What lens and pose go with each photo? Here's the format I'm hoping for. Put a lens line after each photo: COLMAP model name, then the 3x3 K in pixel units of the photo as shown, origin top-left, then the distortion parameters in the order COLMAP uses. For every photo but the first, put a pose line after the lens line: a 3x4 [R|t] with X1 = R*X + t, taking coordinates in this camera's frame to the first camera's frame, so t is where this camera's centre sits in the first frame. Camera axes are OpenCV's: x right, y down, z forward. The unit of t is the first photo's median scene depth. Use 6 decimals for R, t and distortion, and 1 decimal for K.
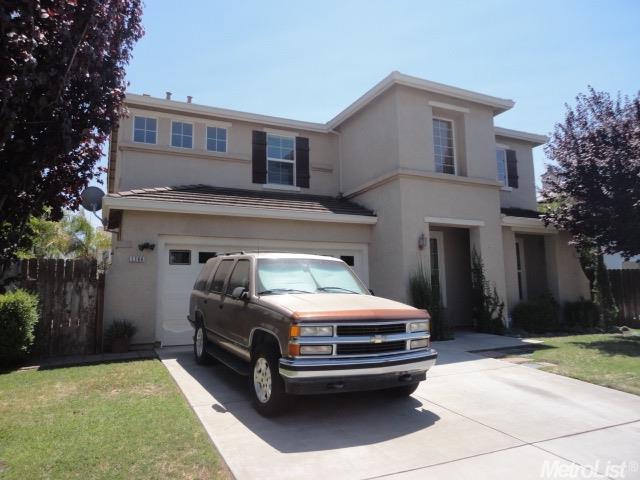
lens RADIAL K [[456.5, 0, 321.2], [0, 456.5, 235.4], [0, 0, 1]] dist [-0.012523, 0.001536]
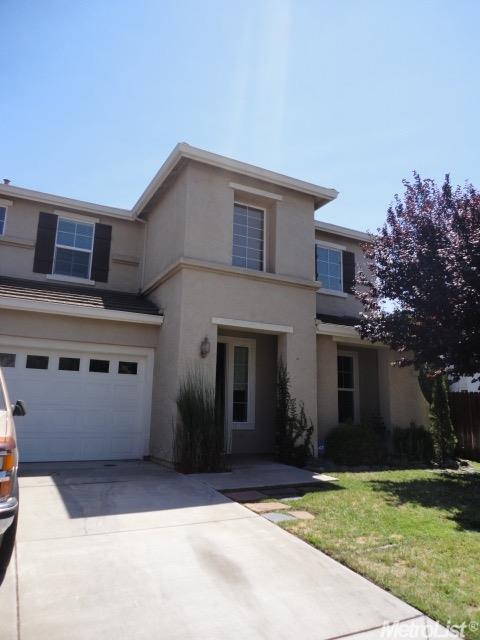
lens RADIAL K [[456.5, 0, 240.0], [0, 456.5, 320.0], [0, 0, 1]] dist [-0.012523, 0.001536]
pose [[0.998737, 0.043277, 0.025511, 0.230431], [-0.041520, 0.996971, -0.065769, 0.014482], [-0.028280, 0.064626, 0.997509, 0.159661]]
